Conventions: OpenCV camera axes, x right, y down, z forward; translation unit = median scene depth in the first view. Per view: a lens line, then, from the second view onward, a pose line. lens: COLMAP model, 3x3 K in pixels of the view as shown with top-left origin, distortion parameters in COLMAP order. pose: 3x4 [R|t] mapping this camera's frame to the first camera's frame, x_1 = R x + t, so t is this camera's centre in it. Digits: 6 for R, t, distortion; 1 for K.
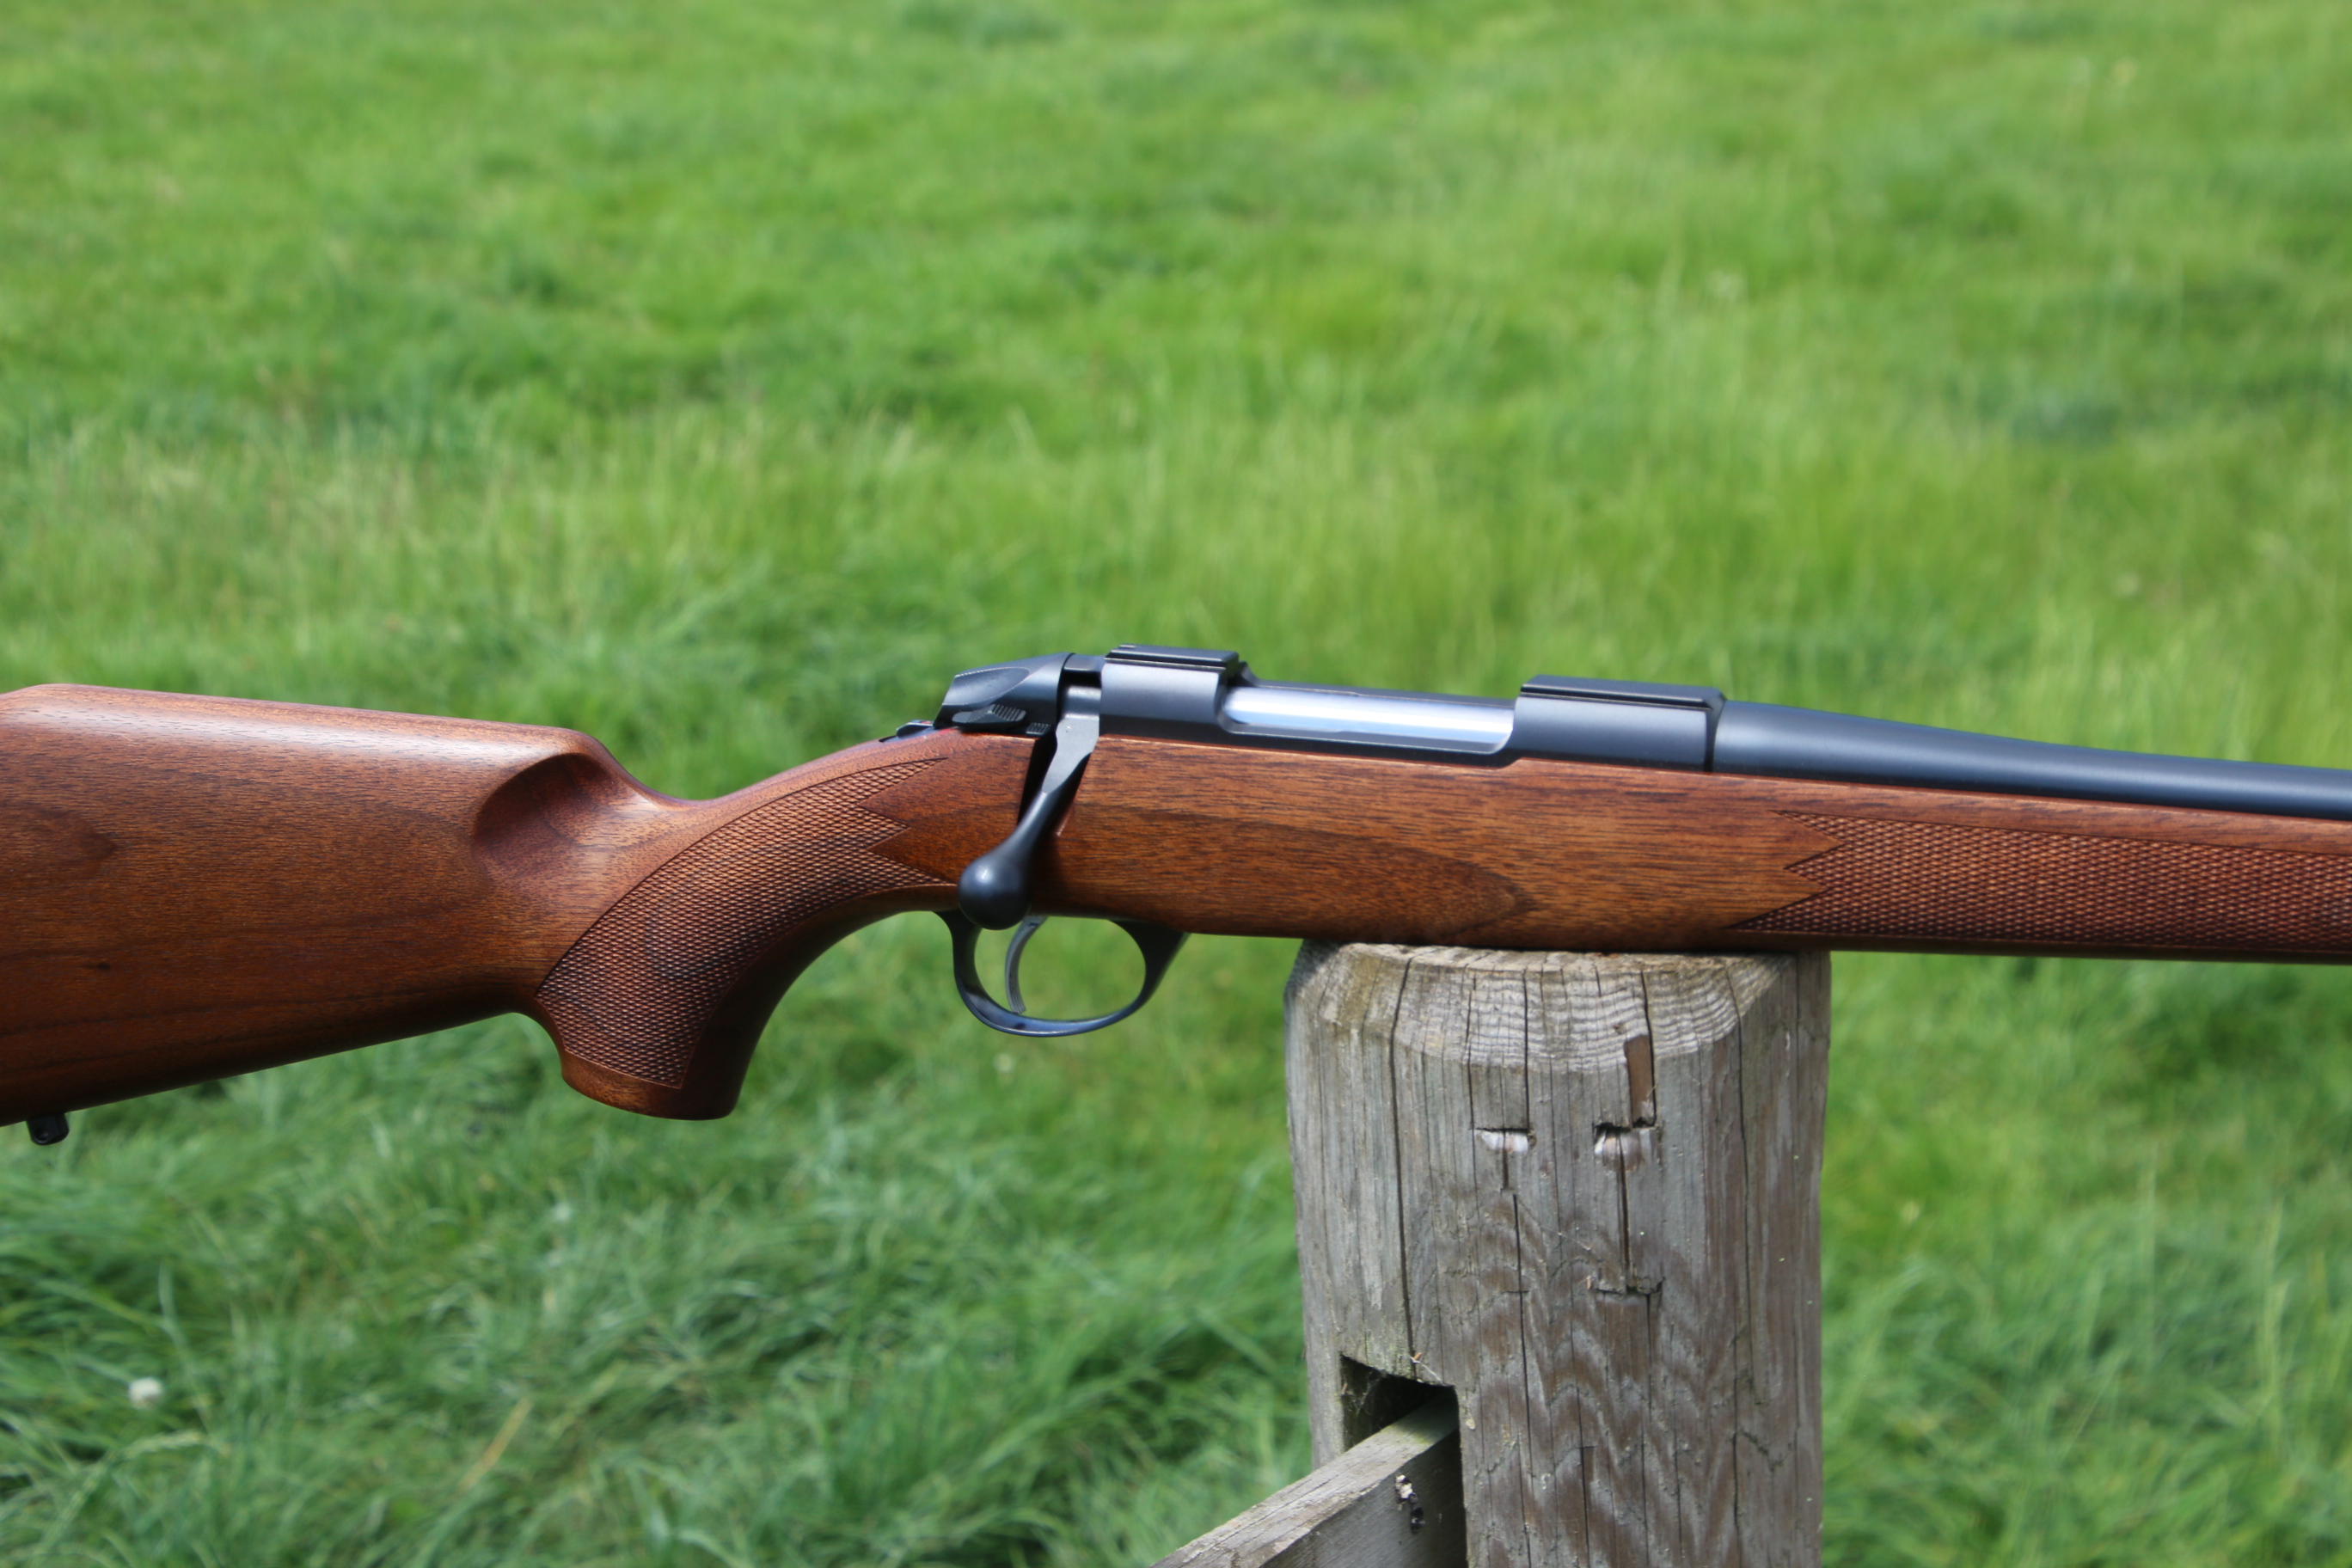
lens RADIAL K [[4726.1, 0, 1258.3], [0, 4726.1, 892.4], [0, 0, 1]] dist [0.509524, 0.000000]
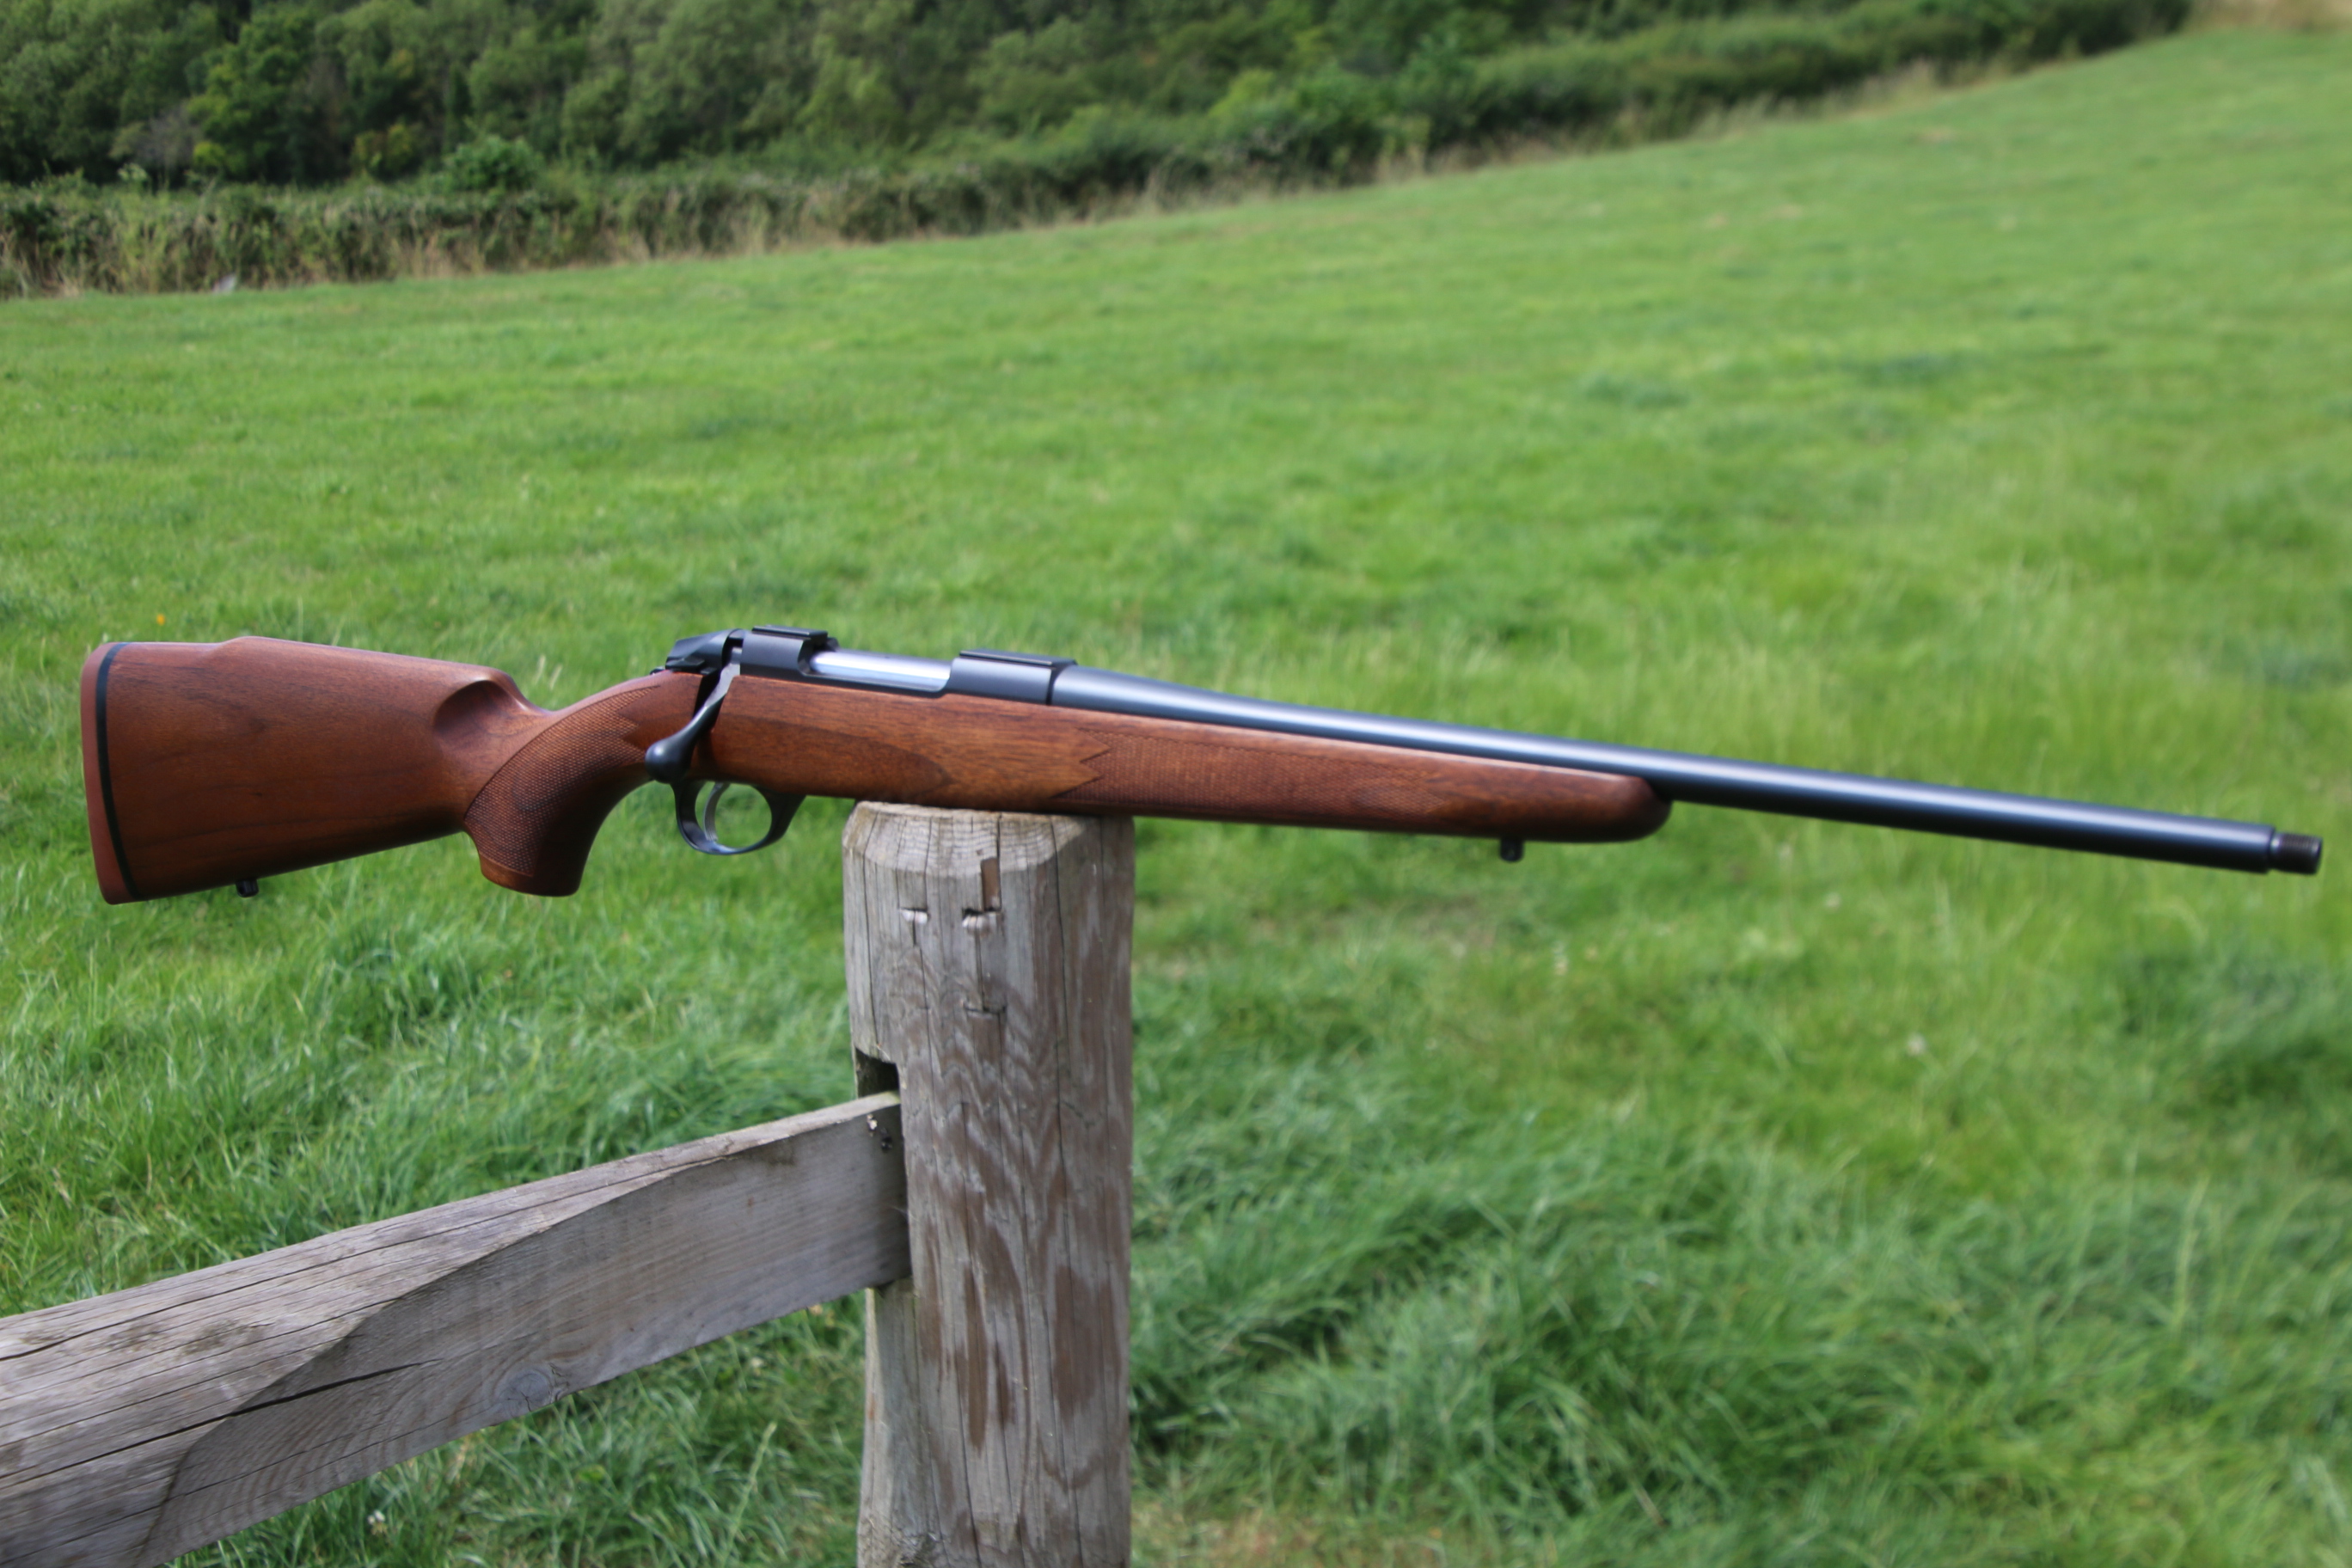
lens RADIAL K [[3207.4, 0, 1230.2], [0, 3207.4, 907.0], [0, 0, 1]] dist [0.182825, 0.000000]
pose [[0.975120, 0.055582, -0.214598, 0.398758], [-0.061168, 0.997937, -0.019474, 0.063114], [0.213073, 0.032116, 0.976508, -0.093717]]
